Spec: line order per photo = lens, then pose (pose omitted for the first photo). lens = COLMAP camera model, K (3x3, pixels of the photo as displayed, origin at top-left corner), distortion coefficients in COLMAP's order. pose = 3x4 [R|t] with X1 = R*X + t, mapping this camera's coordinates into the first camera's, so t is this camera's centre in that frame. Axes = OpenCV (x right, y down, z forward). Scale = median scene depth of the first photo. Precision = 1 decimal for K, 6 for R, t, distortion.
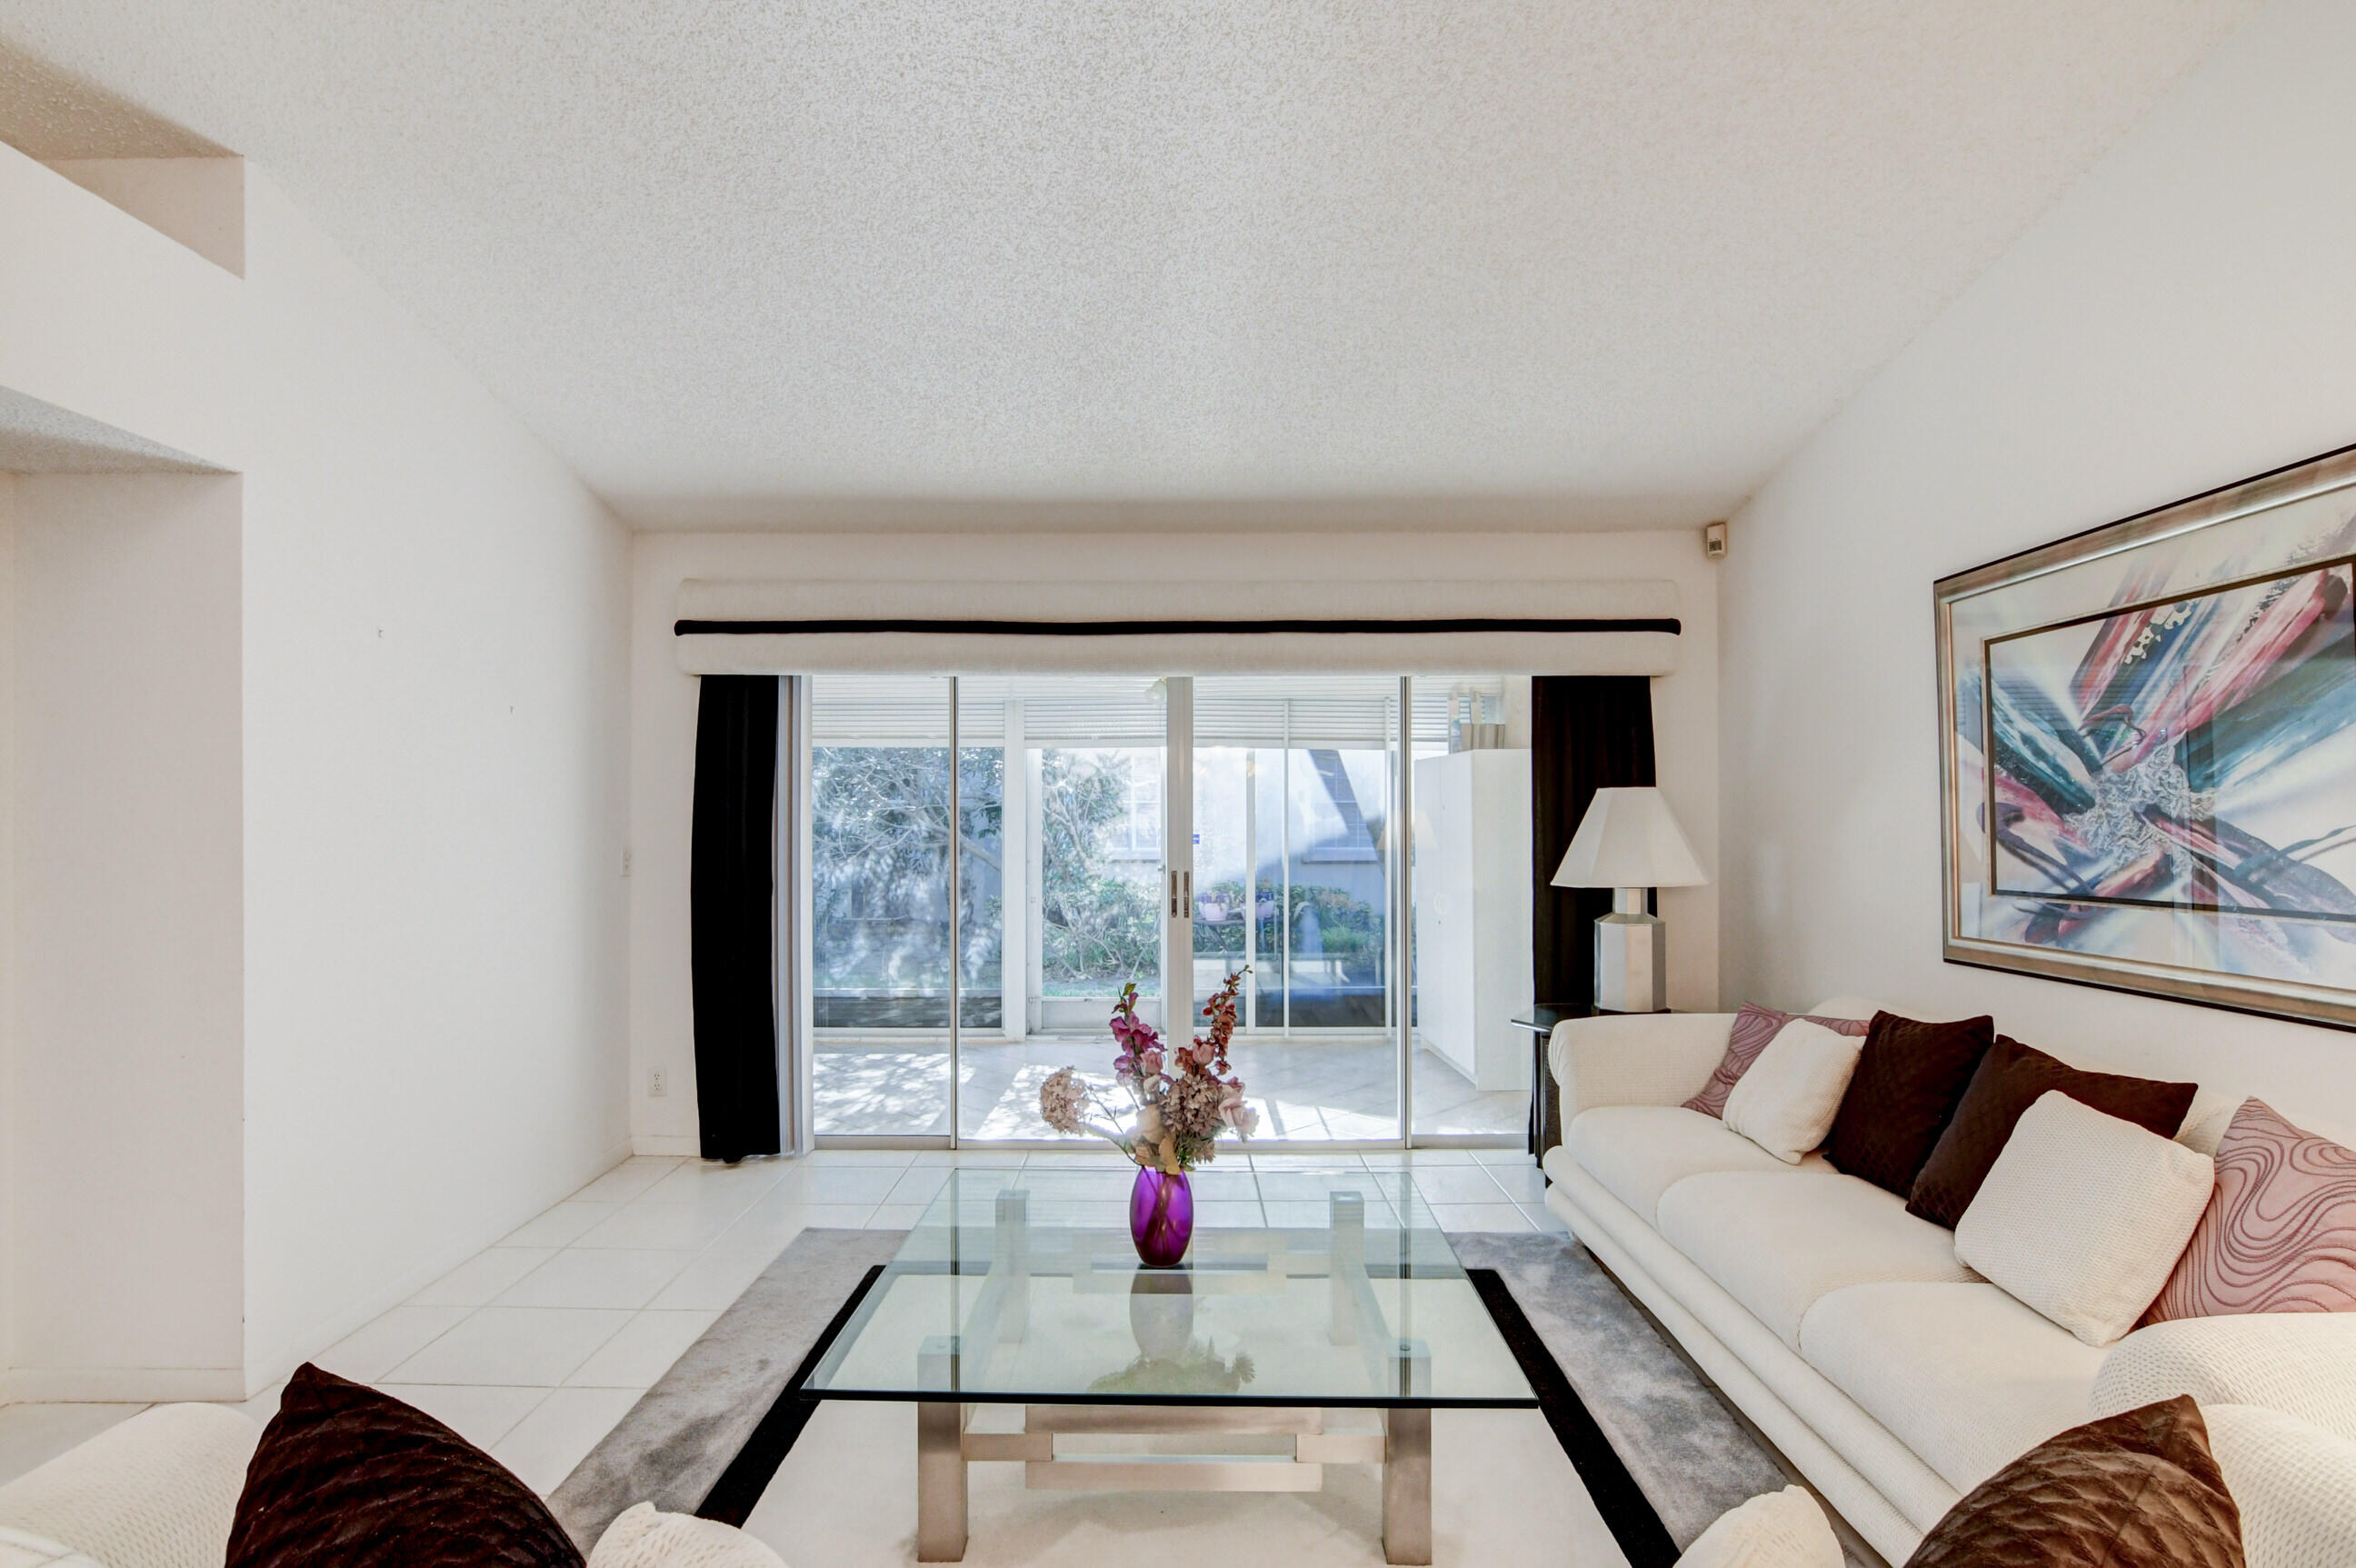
lens RADIAL K [[1168.6, 0, 1177.3], [0, 1168.6, 809.2], [0, 0, 1]] dist [-0.030873, 0.010898]
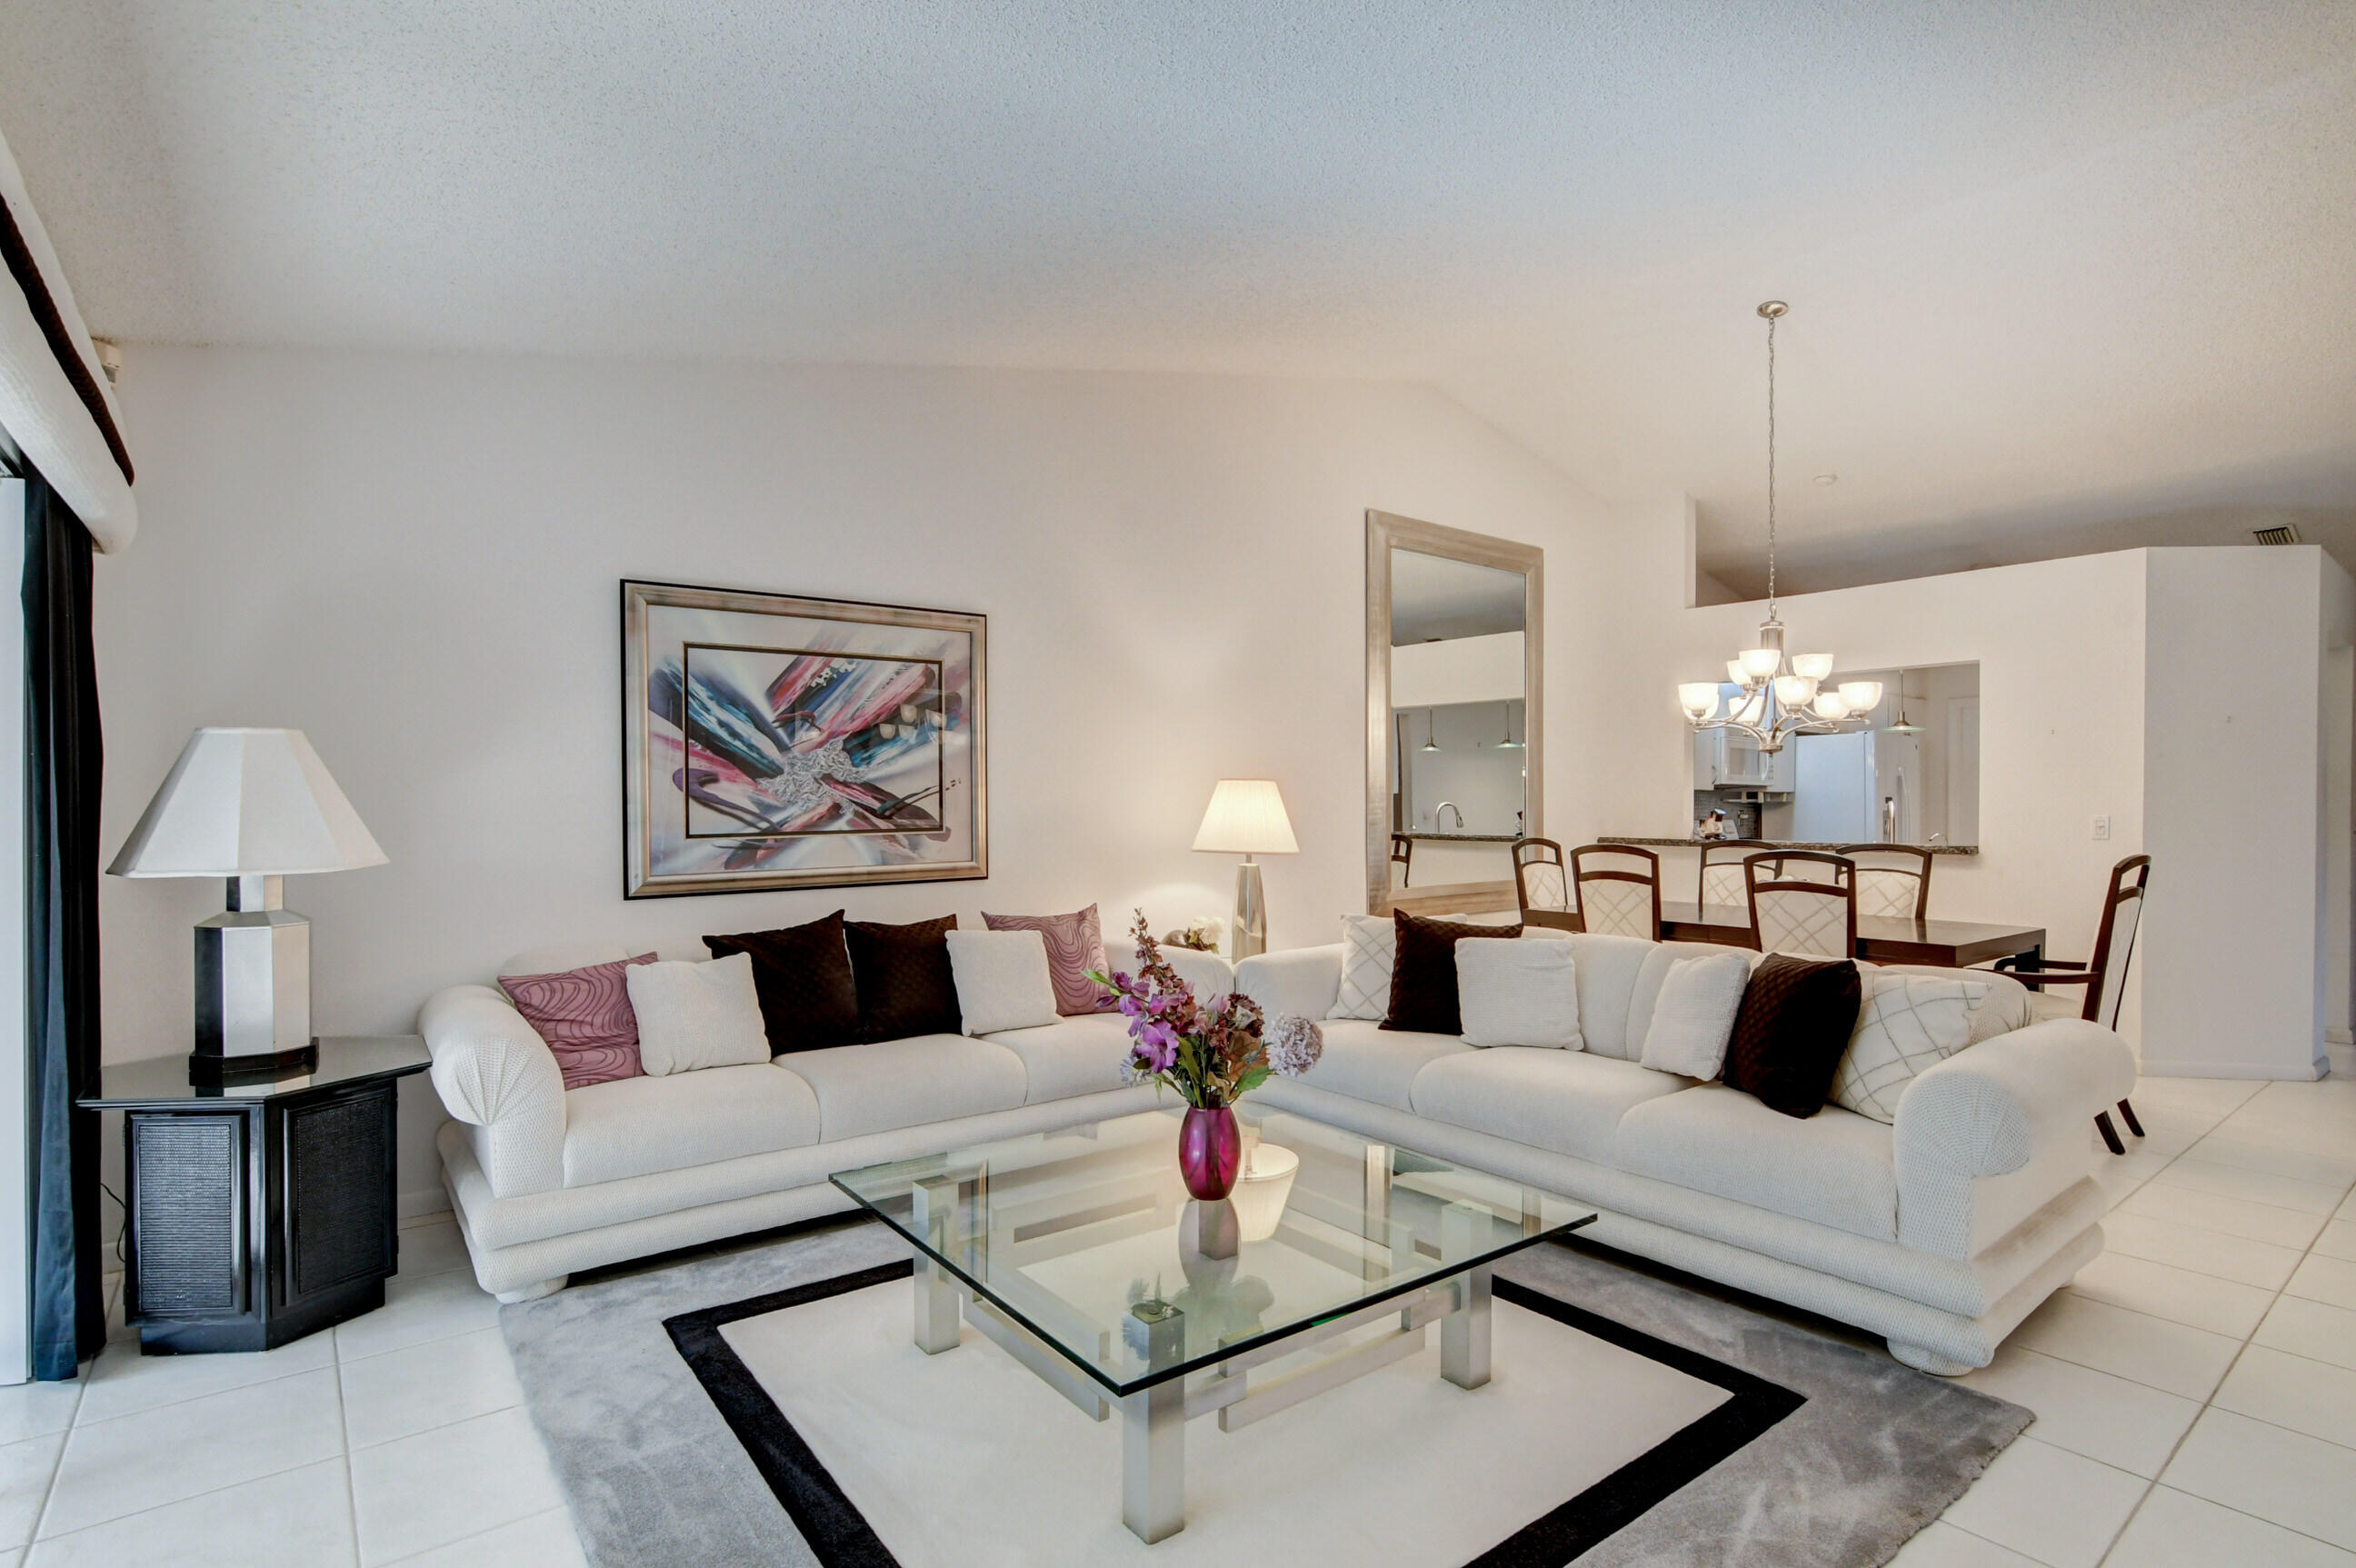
lens RADIAL K [[1153.3, 0, 1172.2], [0, 1153.3, 807.1], [0, 0, 1]] dist [-0.032593, 0.011206]
pose [[-0.611854, -0.002288, 0.790968, -0.729911], [-0.003921, 0.999992, -0.000141, 0.040024], [-0.790961, -0.003188, -0.611858, 1.503406]]
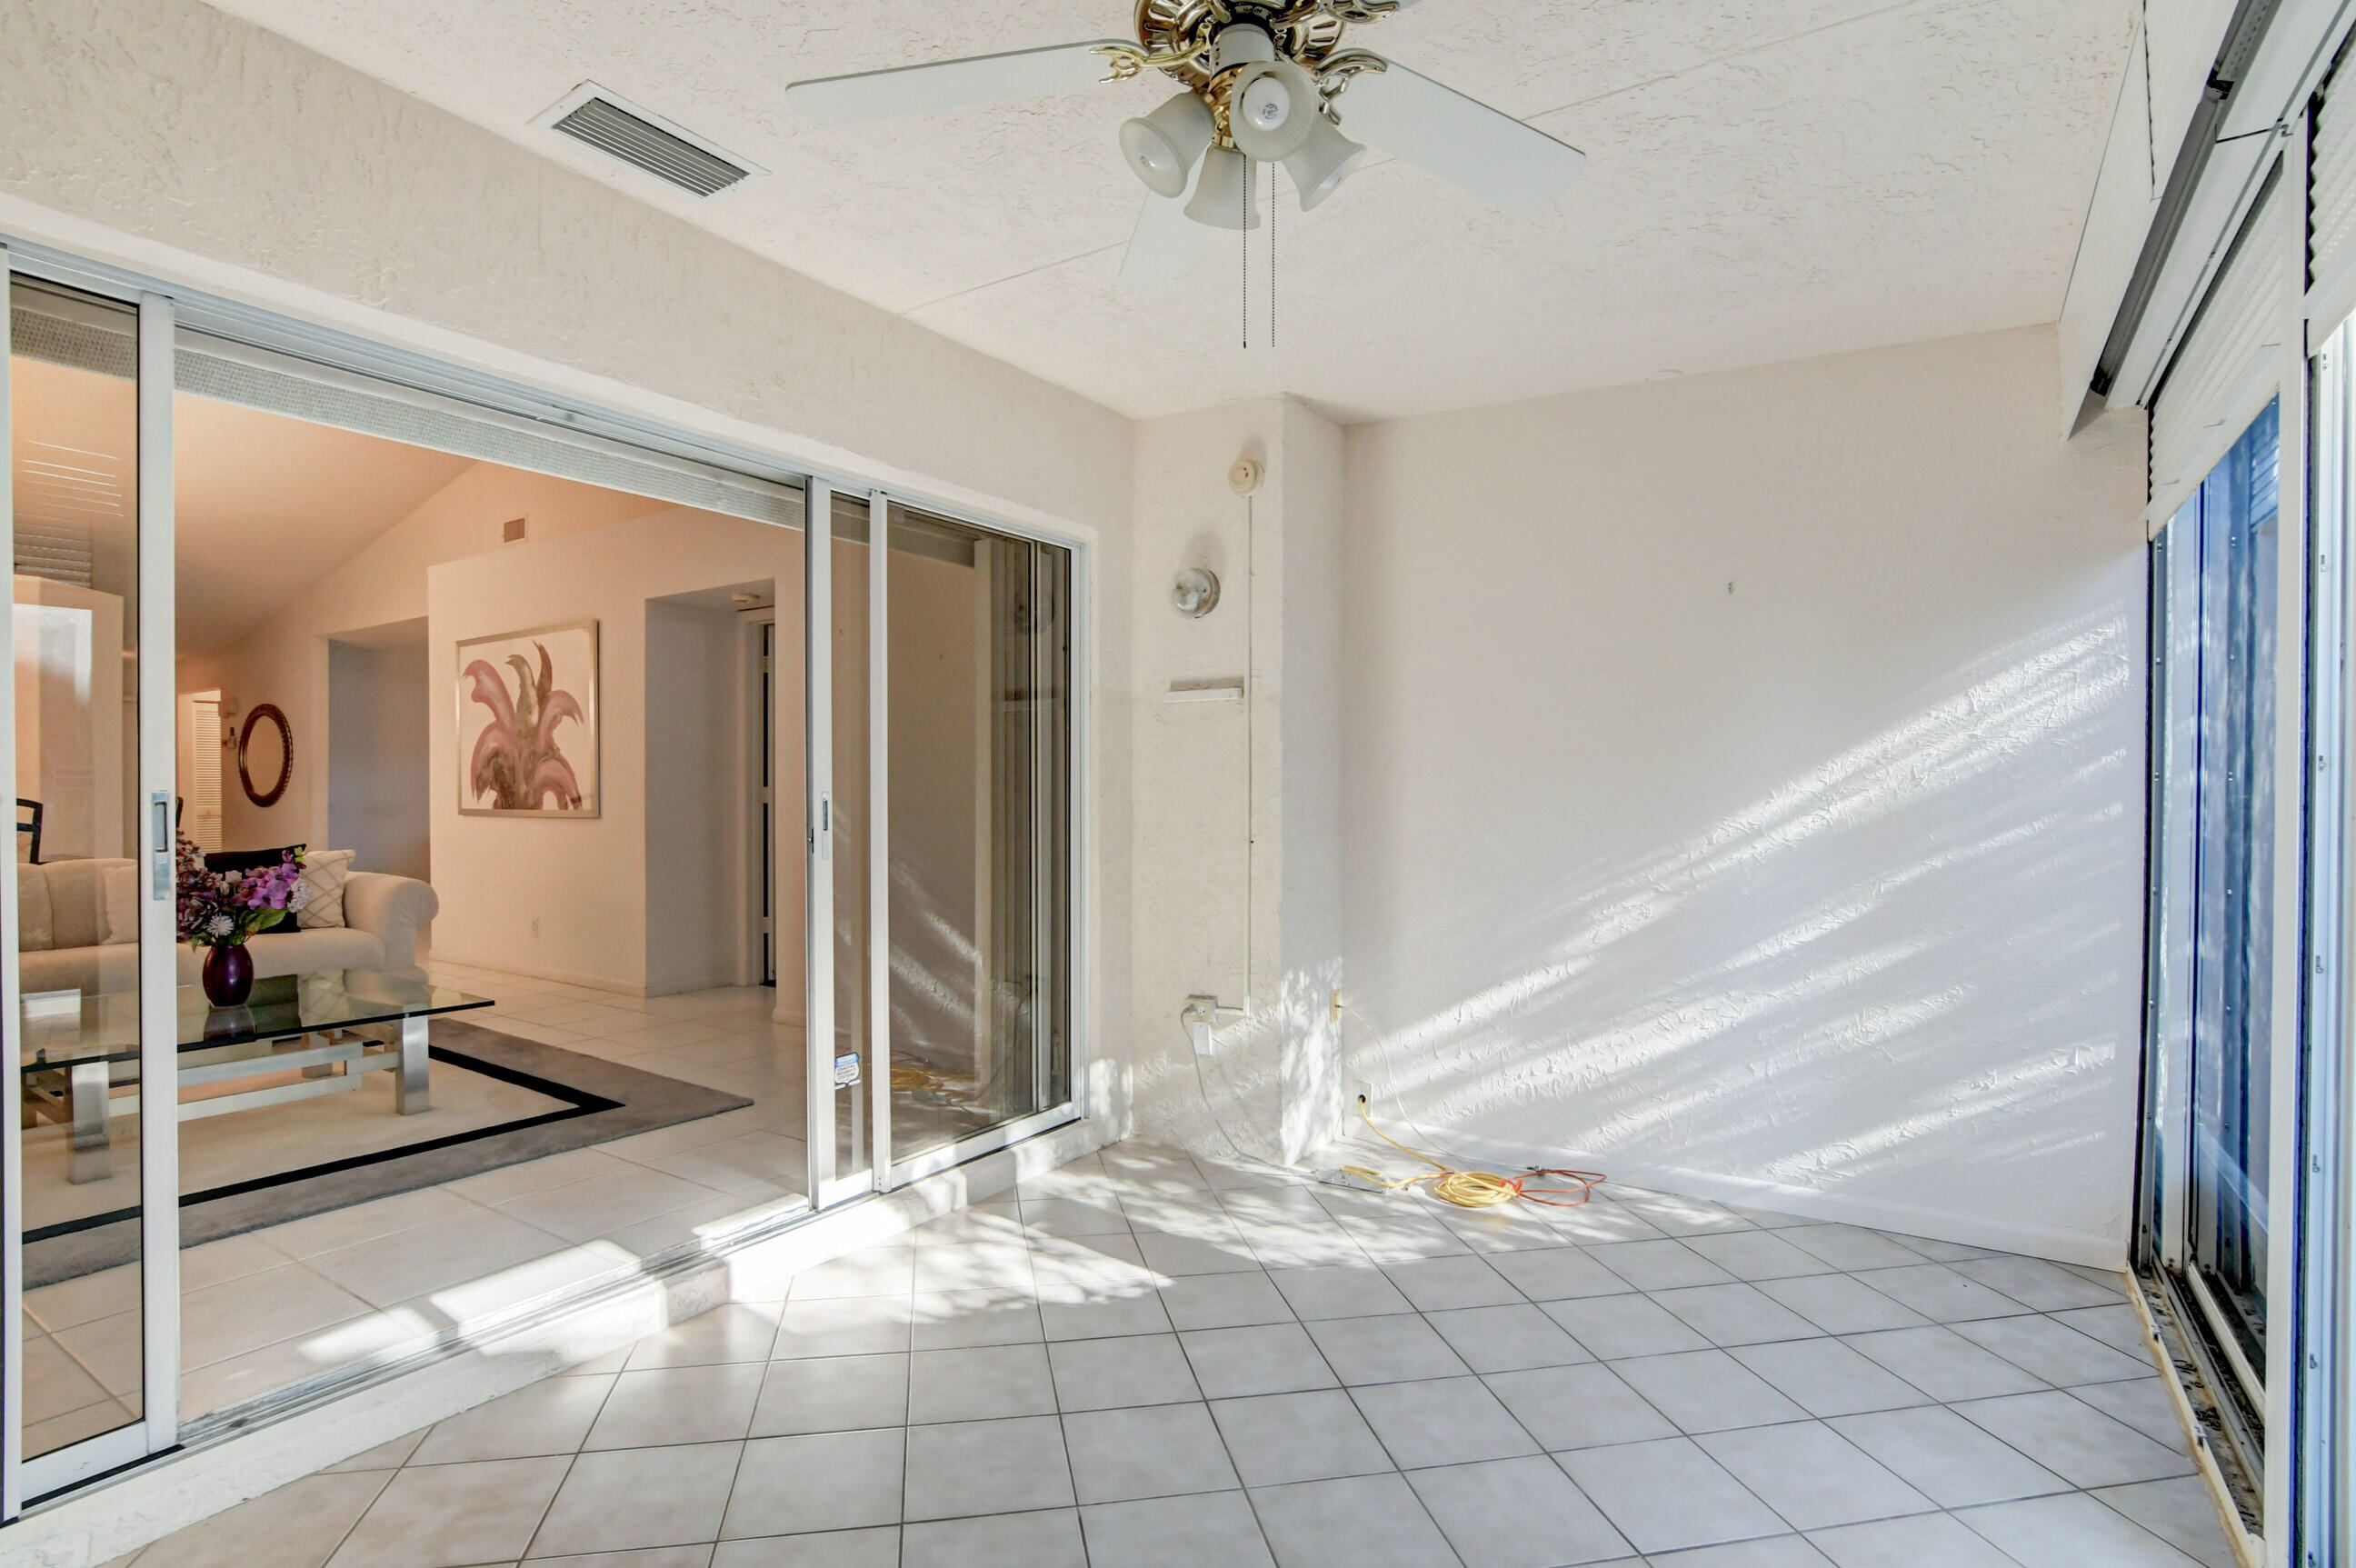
lens RADIAL K [[1153.3, 0, 1172.2], [0, 1153.3, 807.1], [0, 0, 1]] dist [-0.032593, 0.011206]
pose [[-0.560723, 0.014086, -0.827884, 0.492338], [0.002209, 0.999877, 0.015517, 0.088941], [0.828001, 0.006872, -0.560685, 2.670395]]
